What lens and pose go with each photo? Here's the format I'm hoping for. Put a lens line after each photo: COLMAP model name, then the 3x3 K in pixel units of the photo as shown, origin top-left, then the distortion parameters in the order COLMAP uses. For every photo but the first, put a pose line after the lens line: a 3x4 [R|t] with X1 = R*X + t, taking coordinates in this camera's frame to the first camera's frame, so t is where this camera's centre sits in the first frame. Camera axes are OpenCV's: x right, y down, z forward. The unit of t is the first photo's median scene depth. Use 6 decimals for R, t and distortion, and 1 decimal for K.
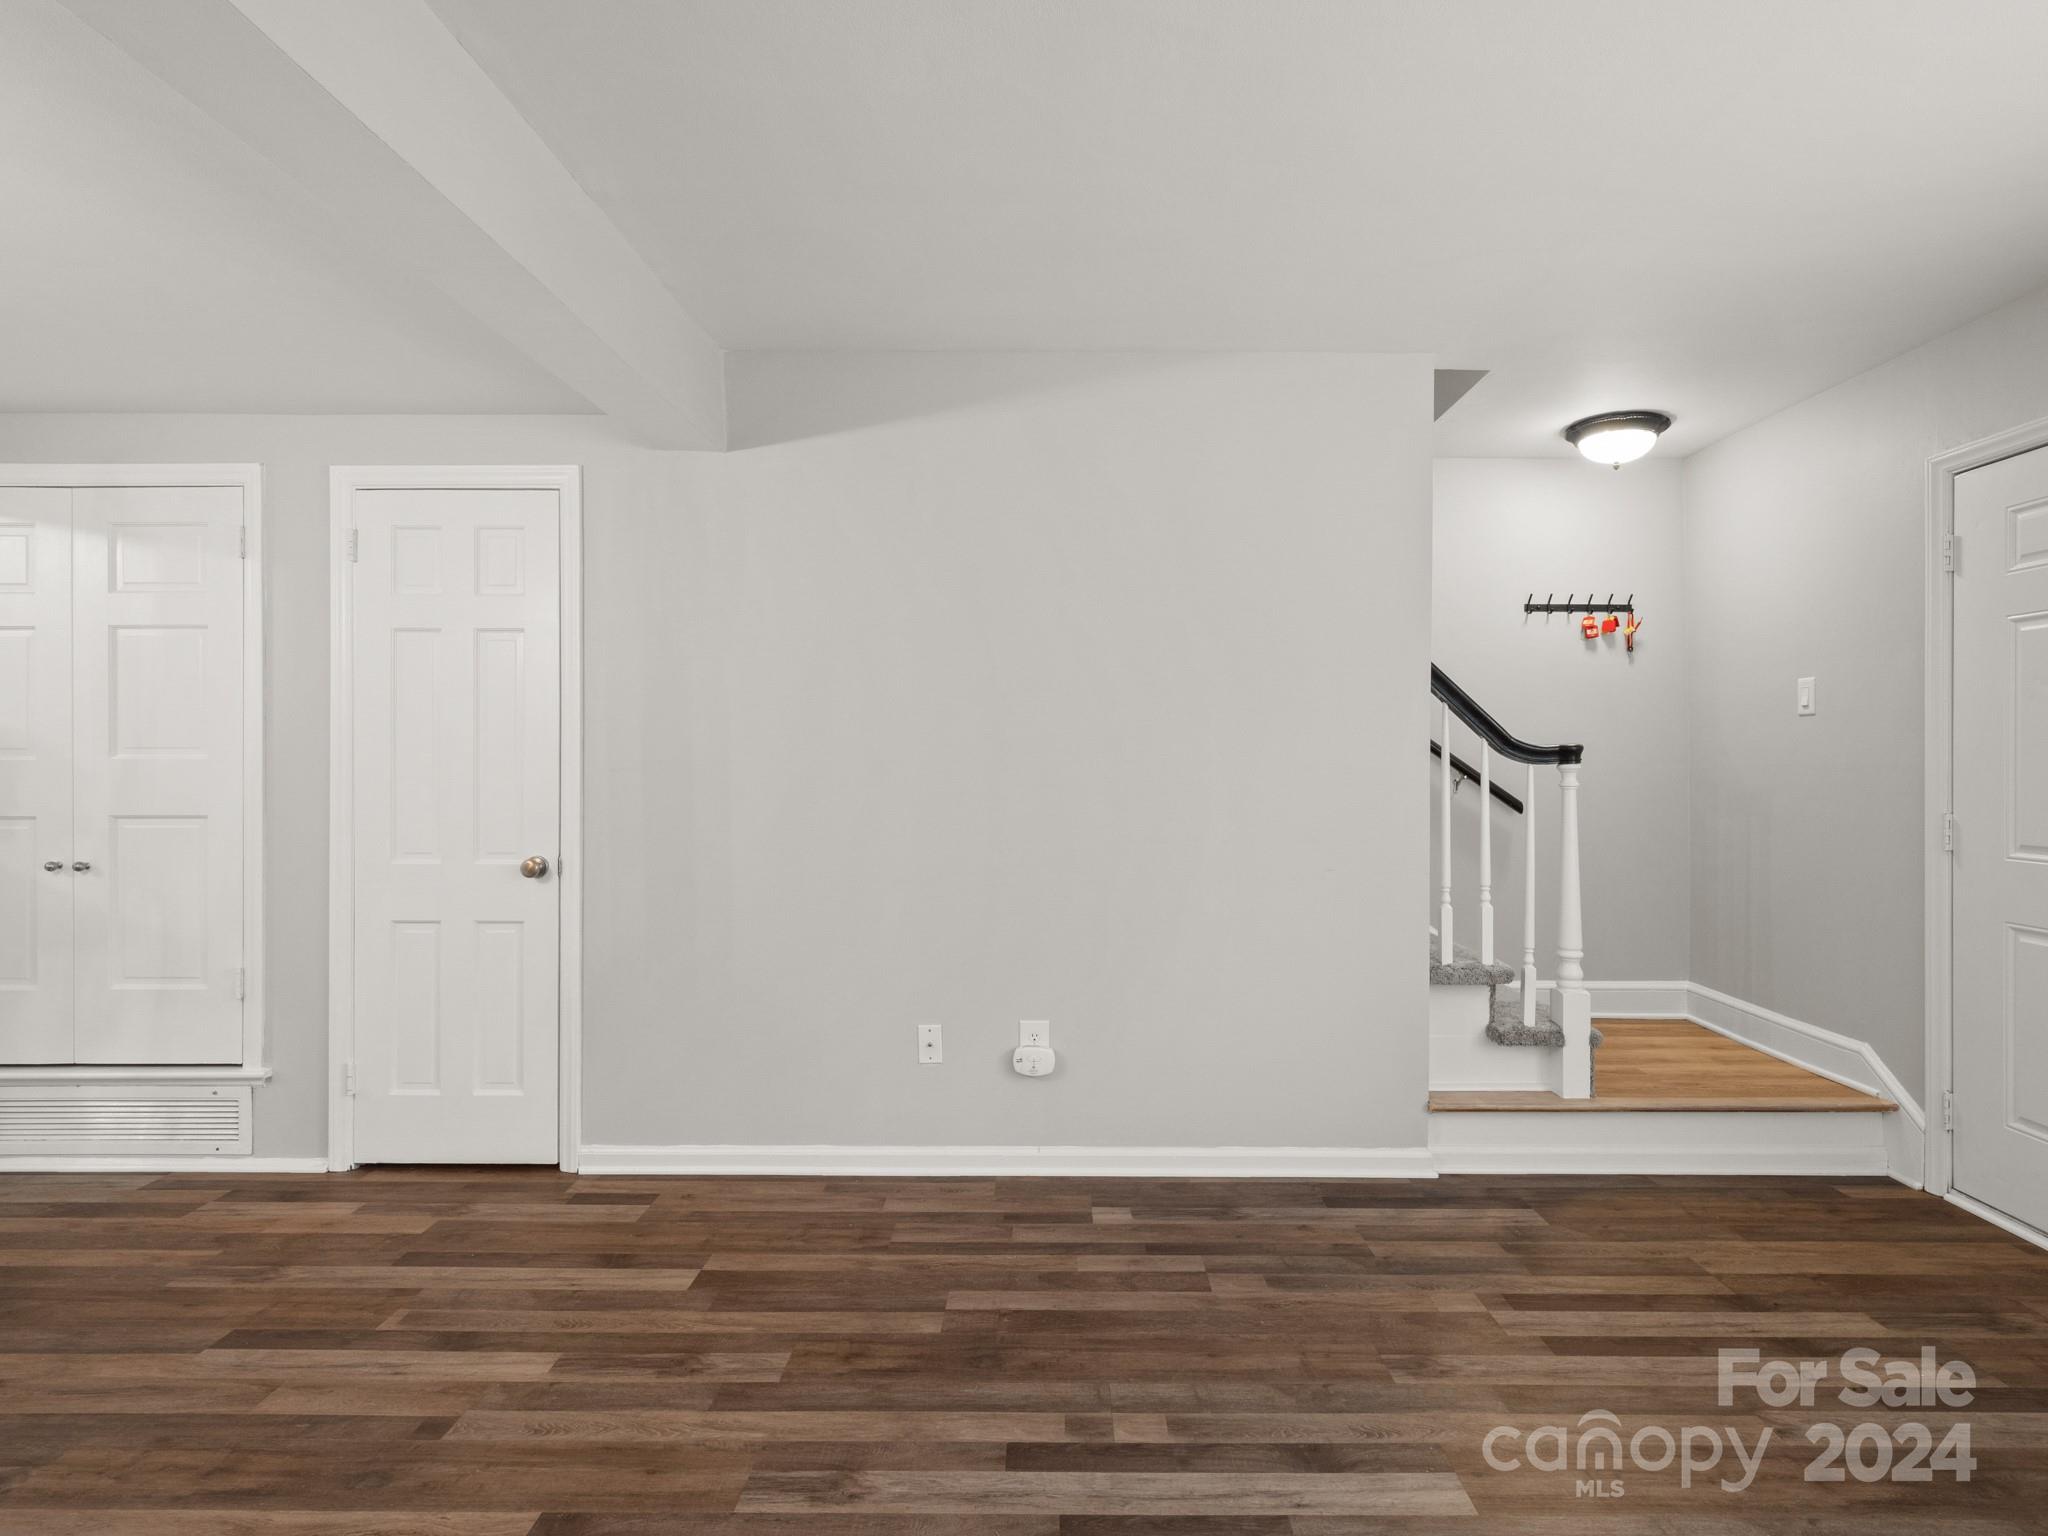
lens RADIAL K [[1000.8, 0, 1013.9], [0, 1000.8, 760.5], [0, 0, 1]] dist [0.004961, 0.000211]
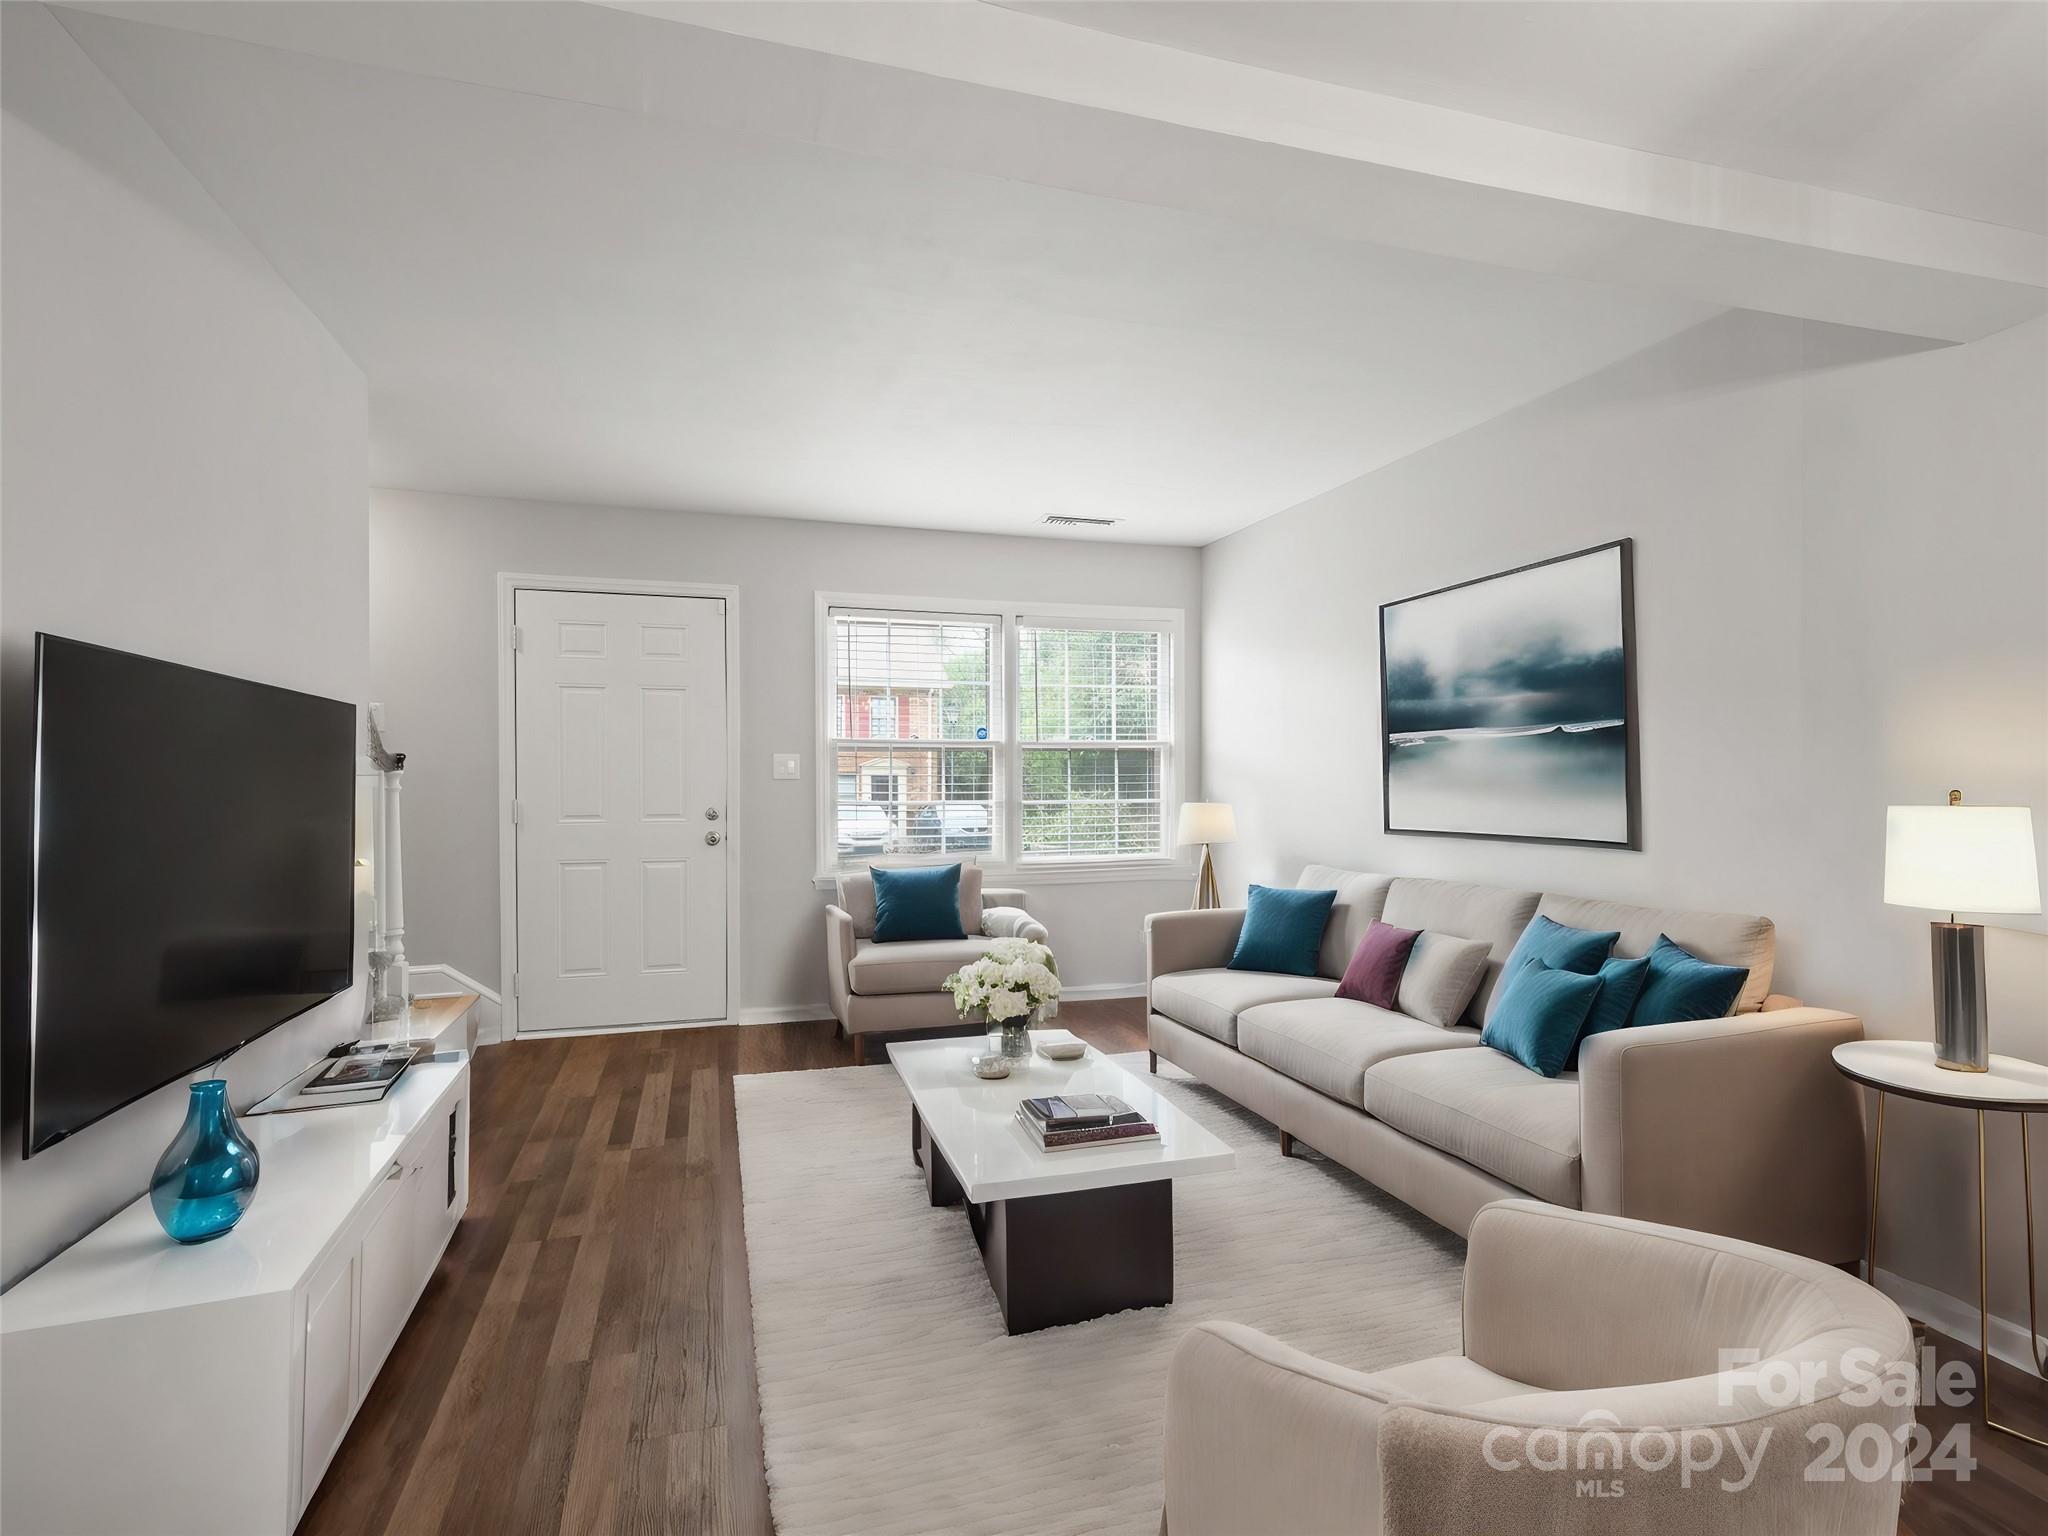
lens RADIAL K [[1000.8, 0, 1013.9], [0, 1000.8, 760.5], [0, 0, 1]] dist [0.004961, 0.000211]
pose [[-0.286482, 0.007871, 0.958053, -0.973538], [0.002859, 0.999969, -0.007361, 0.004183], [-0.958081, 0.000630, -0.286495, 0.810302]]
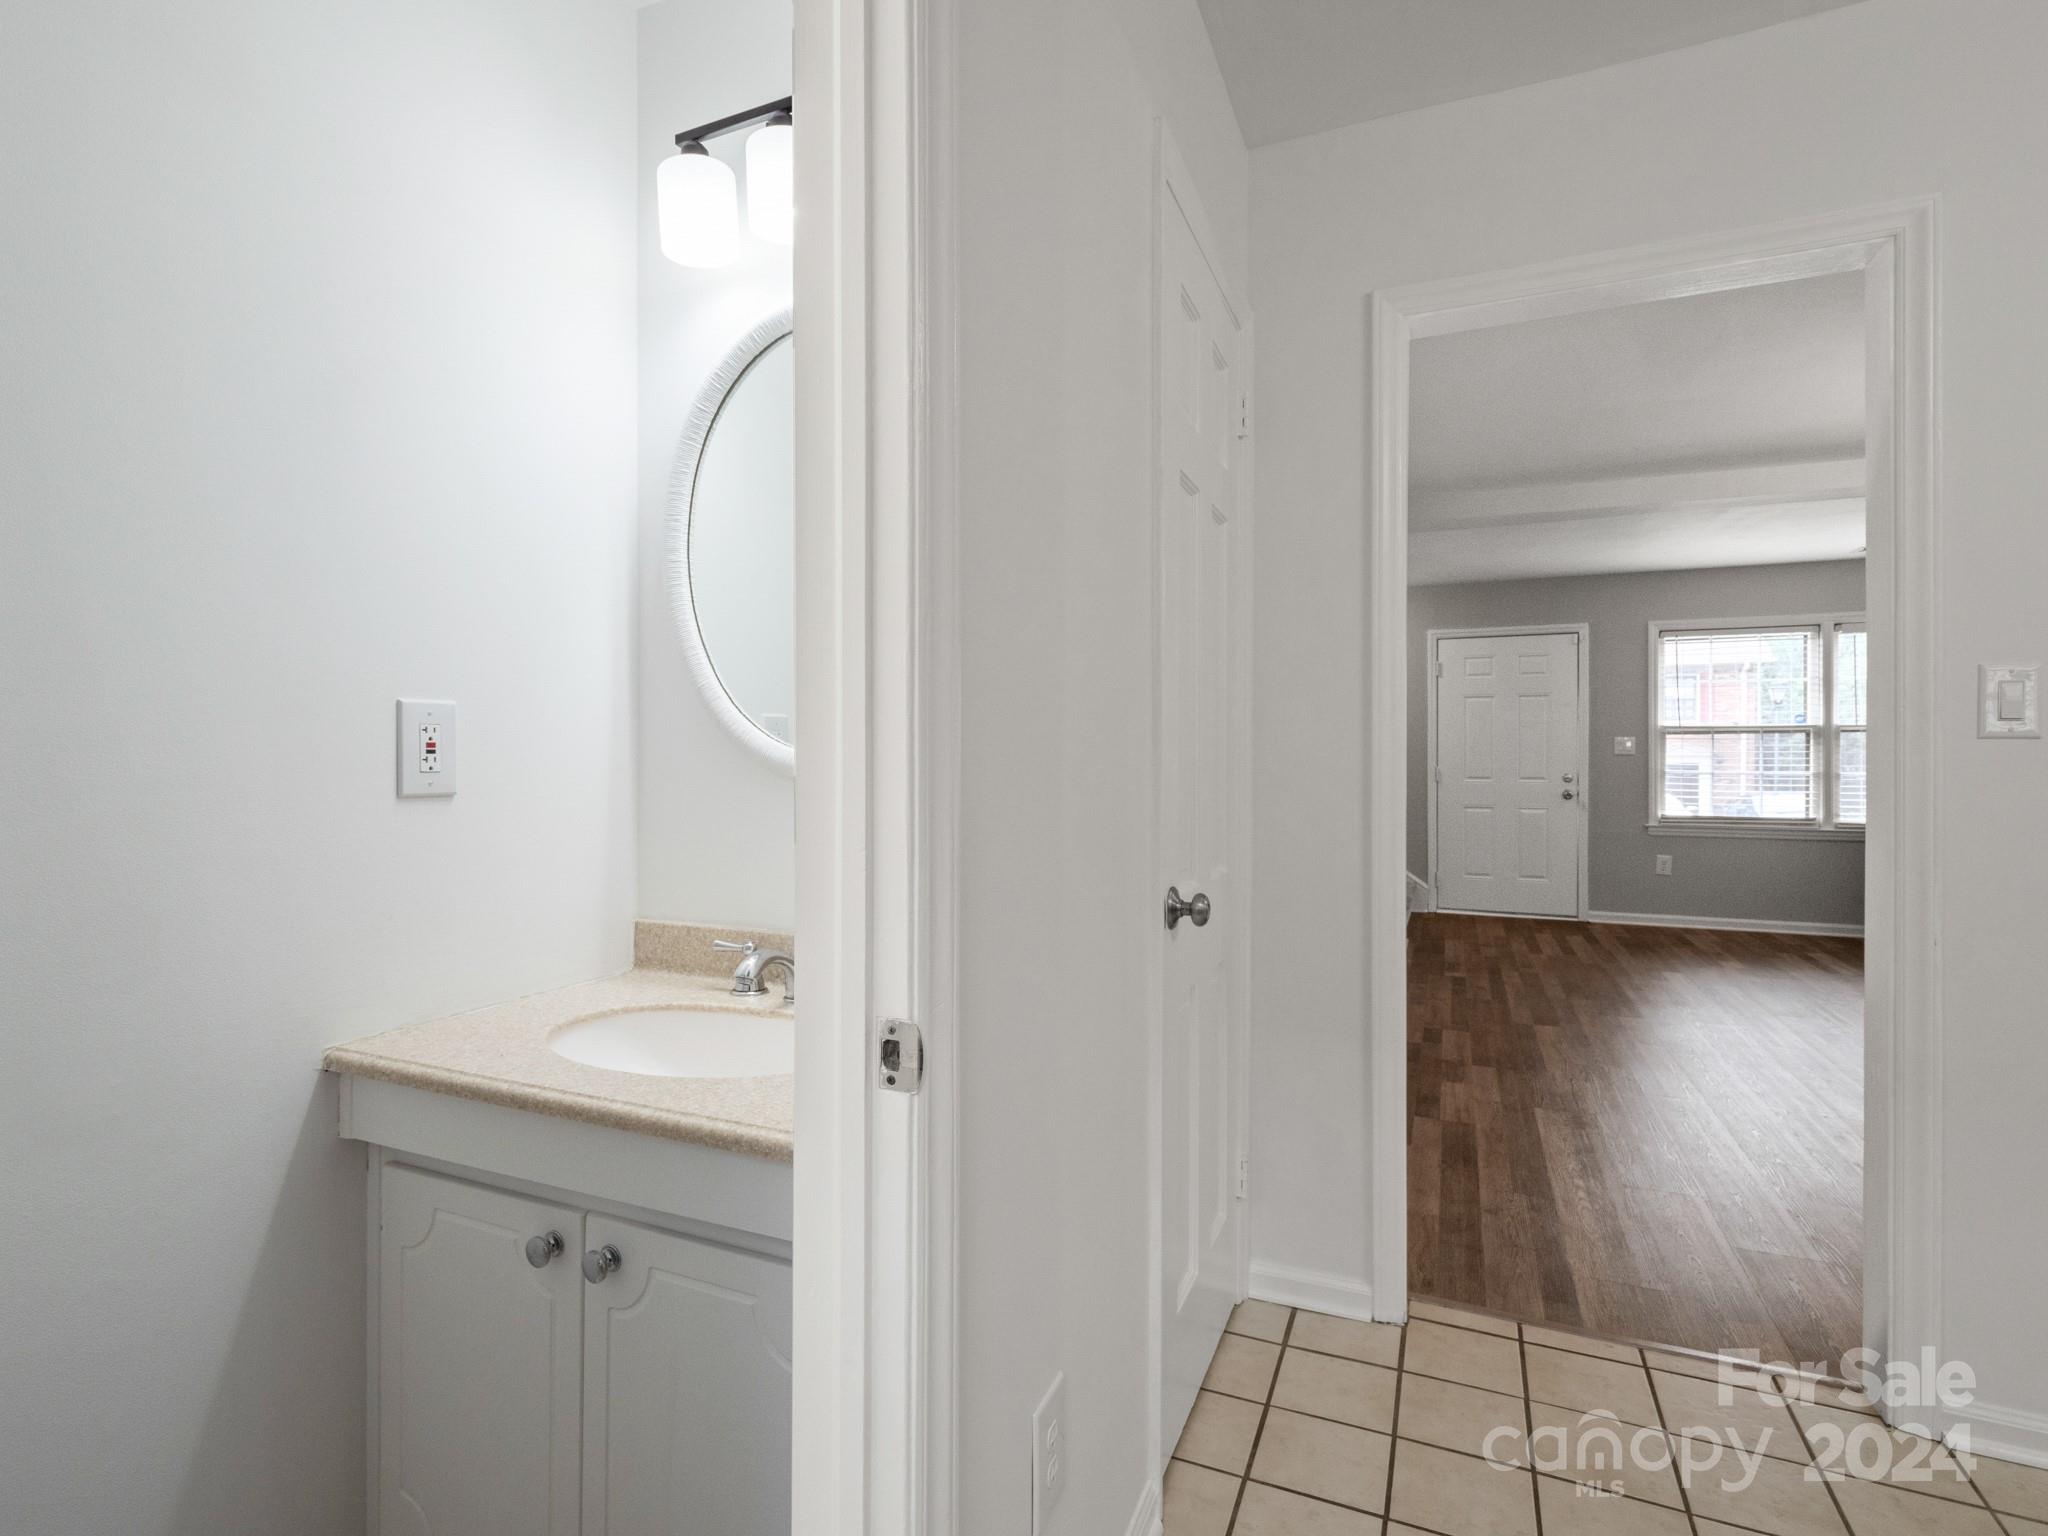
lens RADIAL K [[1000.8, 0, 1013.9], [0, 1000.8, 760.5], [0, 0, 1]] dist [0.004961, 0.000211]
pose [[0.408743, -0.002127, 0.912647, -2.233572], [0.002832, 0.999995, 0.001062, 0.033994], [-0.912645, 0.002151, 0.408747, 1.089083]]
